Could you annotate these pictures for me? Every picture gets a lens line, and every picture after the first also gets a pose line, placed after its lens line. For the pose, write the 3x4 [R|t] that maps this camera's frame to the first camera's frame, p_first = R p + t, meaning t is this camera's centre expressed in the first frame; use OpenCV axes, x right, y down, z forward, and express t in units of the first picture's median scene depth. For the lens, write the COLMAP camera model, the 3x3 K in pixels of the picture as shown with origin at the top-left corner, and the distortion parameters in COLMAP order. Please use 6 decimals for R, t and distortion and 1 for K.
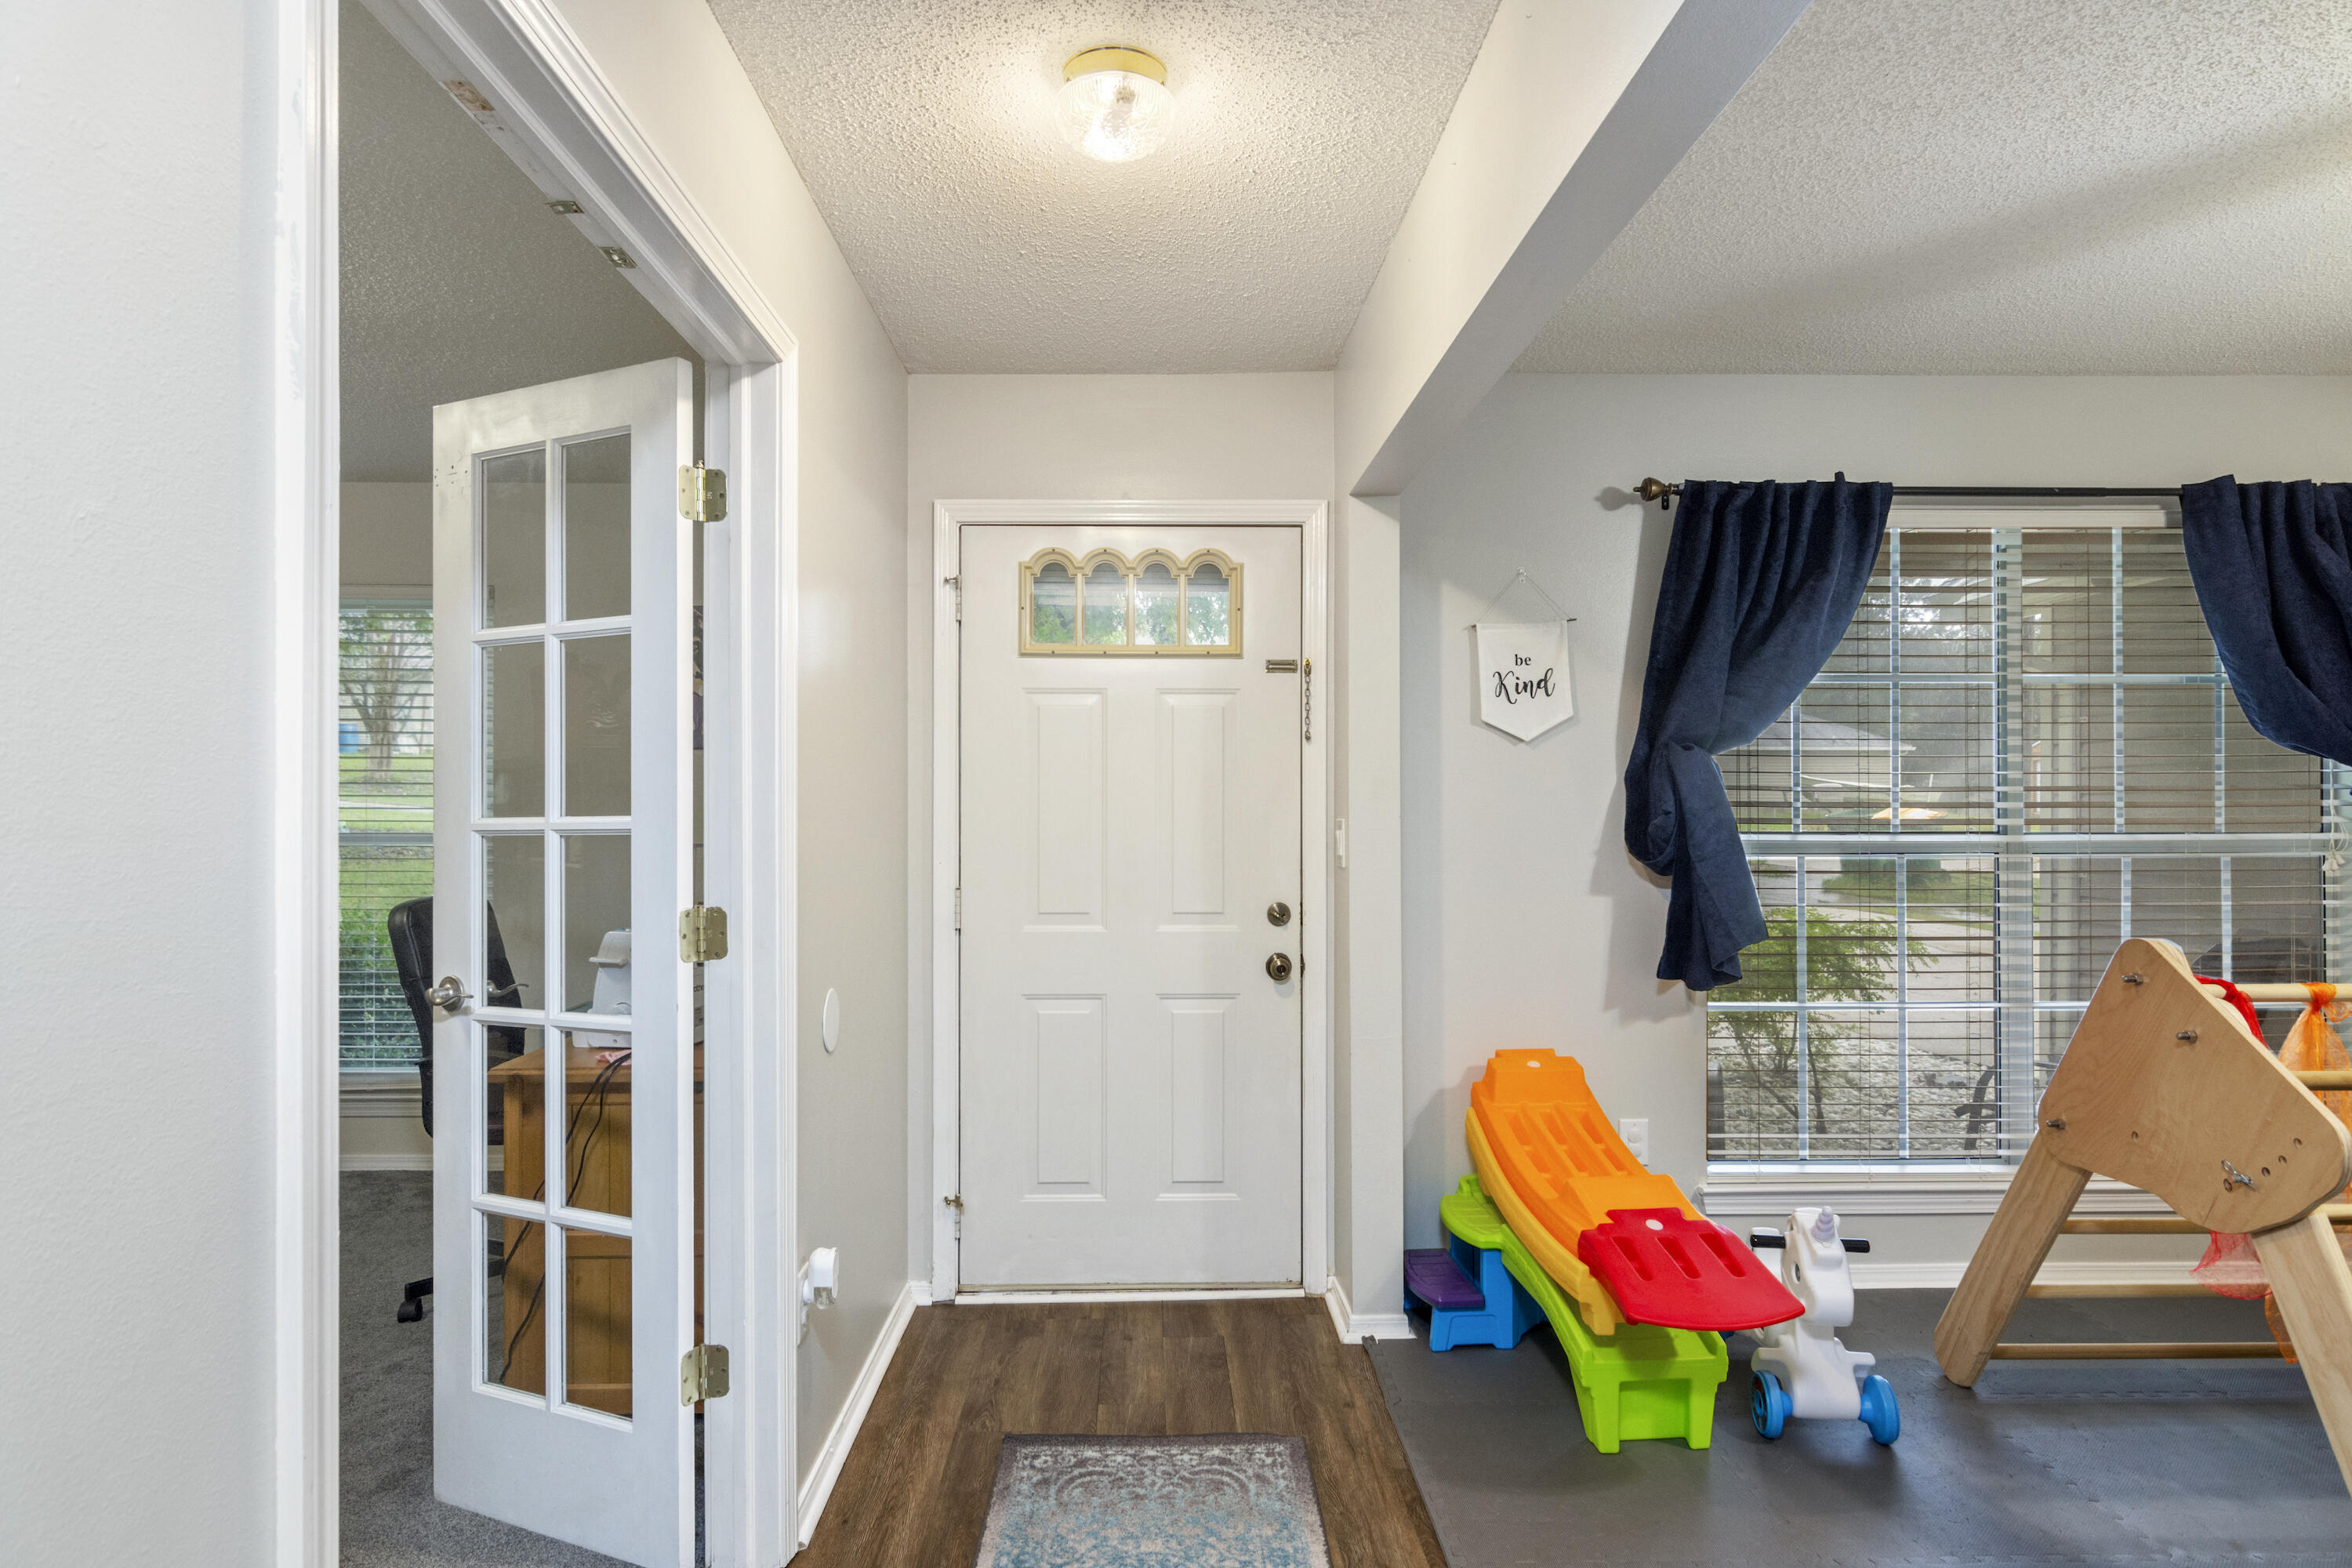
lens RADIAL K [[1306.7, 0, 1173.5], [0, 1306.7, 801.2], [0, 0, 1]] dist [-0.001497, 0.001579]
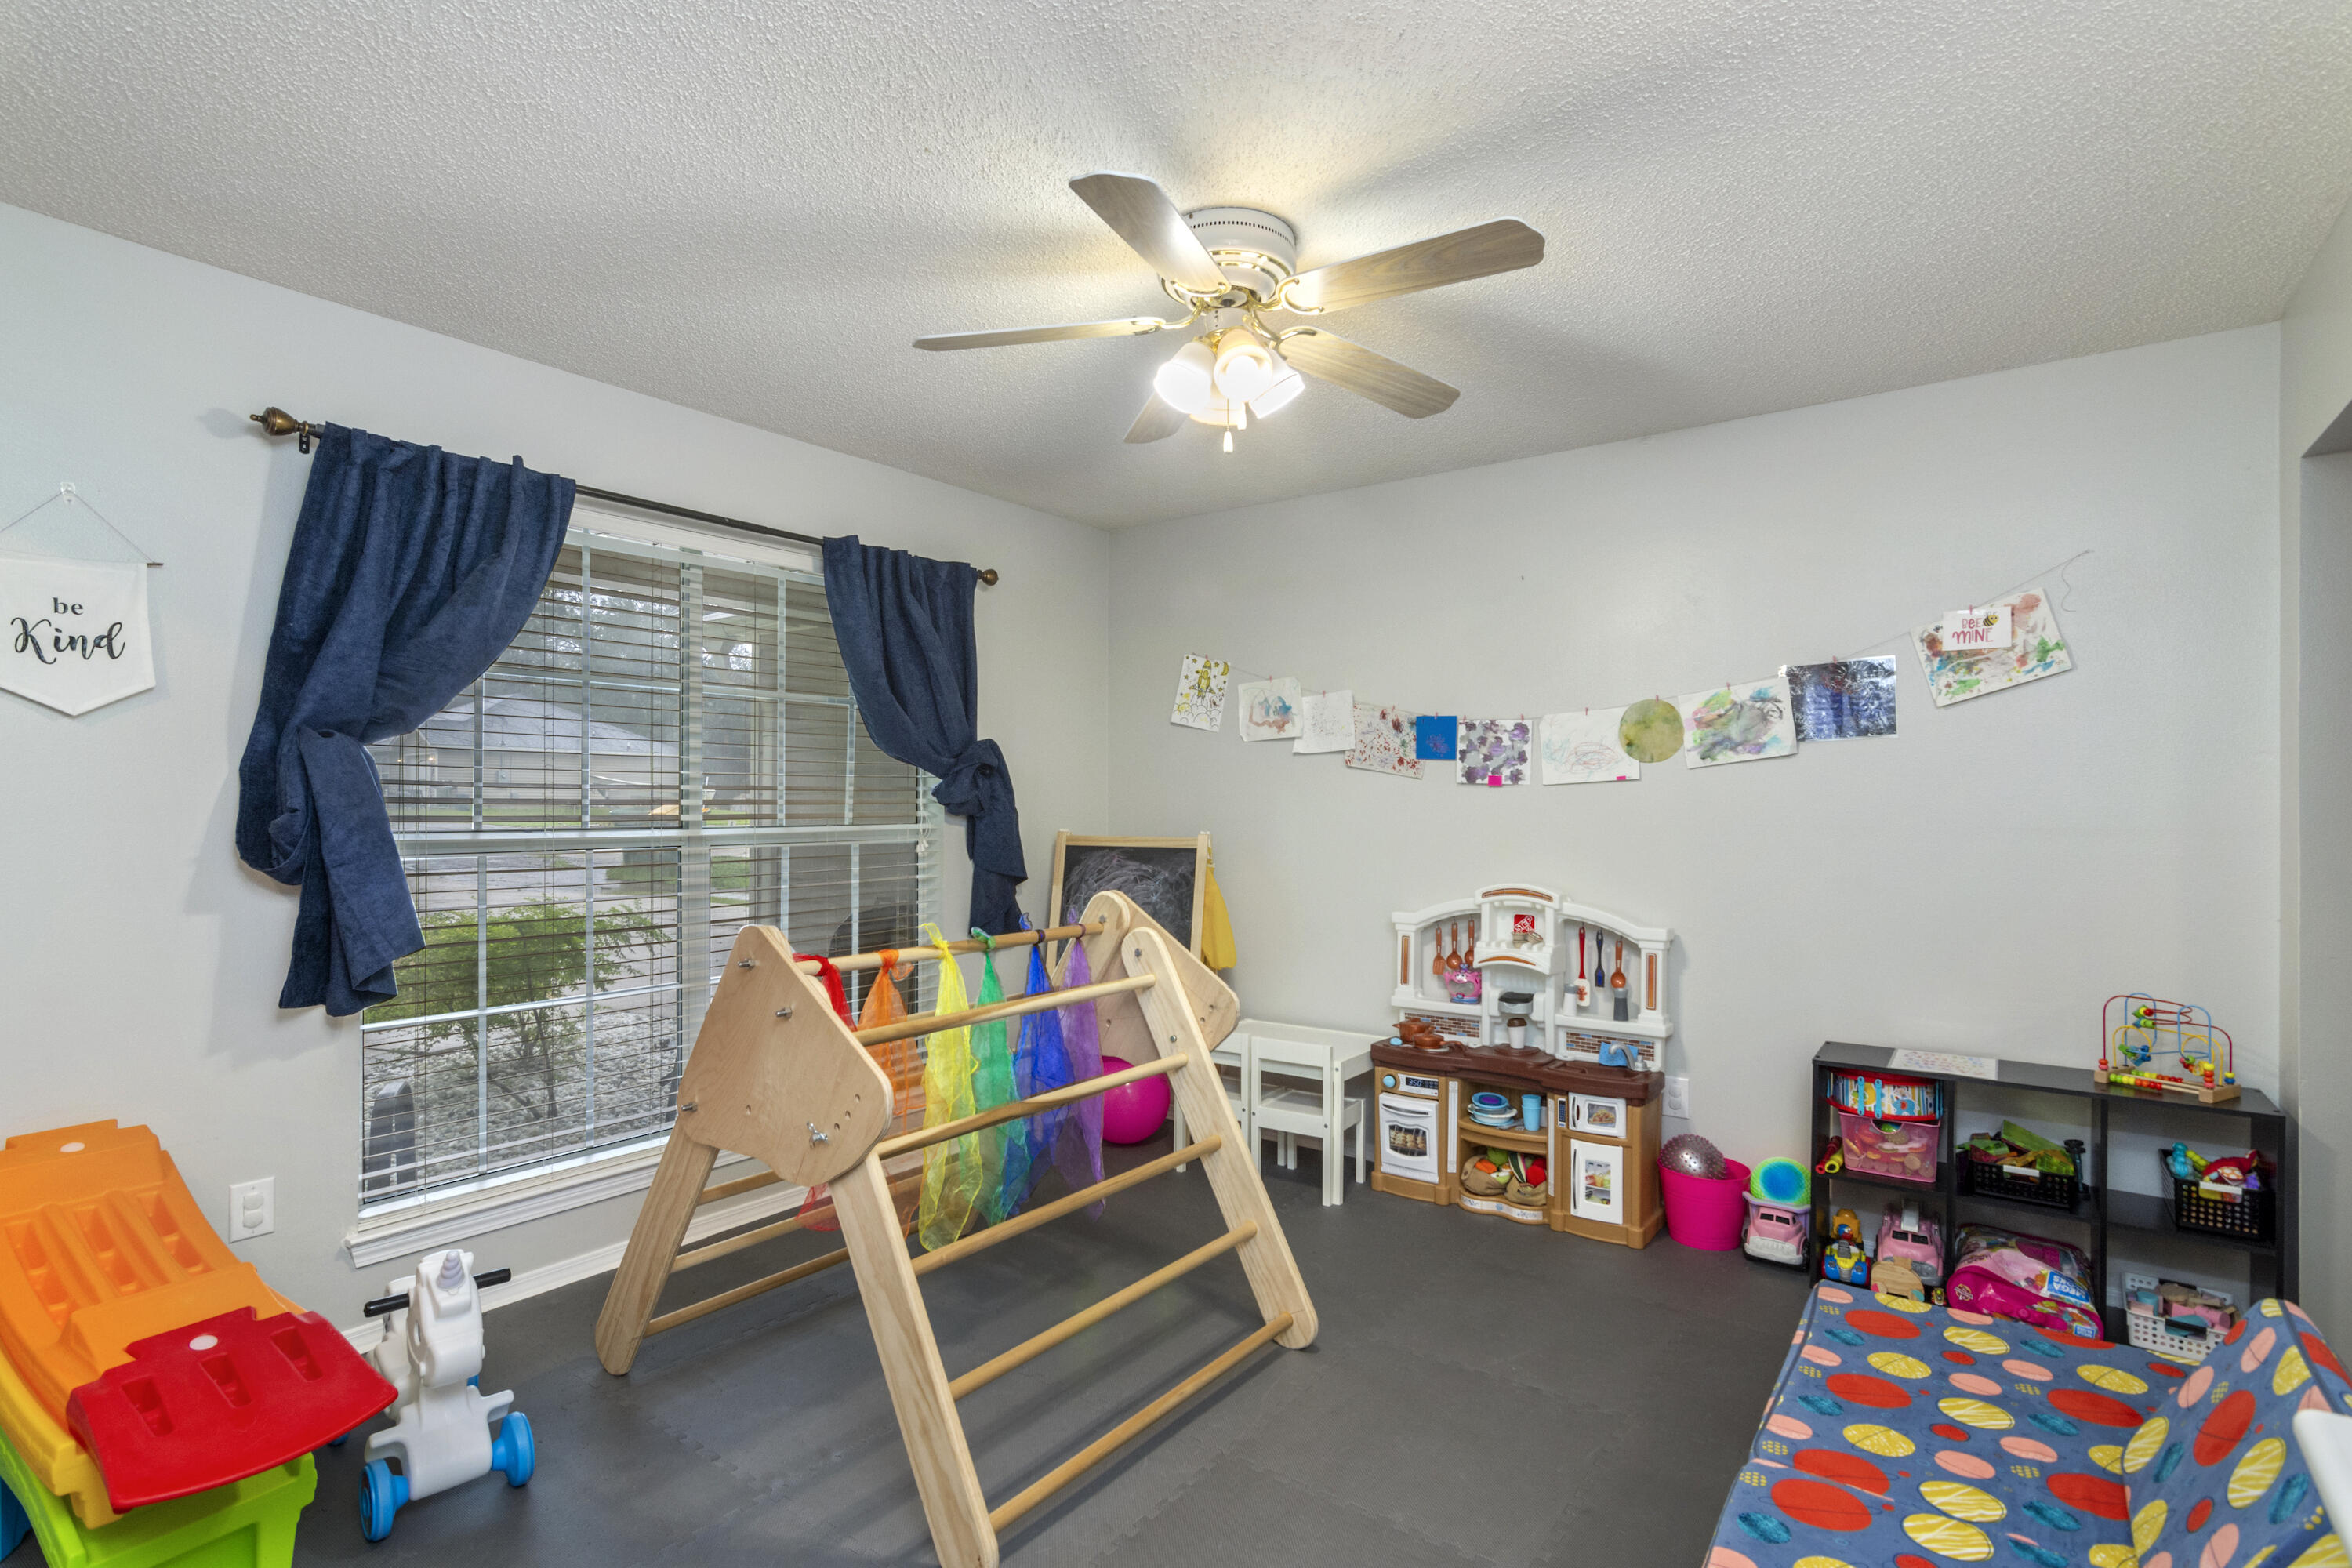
lens RADIAL K [[1137.6, 0, 1192.4], [0, 1137.6, 796.3], [0, 0, 1]] dist [-0.002176, 0.001995]
pose [[0.598382, 0.006421, 0.801185, 0.138287], [-0.004433, 0.999979, -0.004703, 0.000782], [-0.801199, -0.000737, 0.598398, 0.099789]]
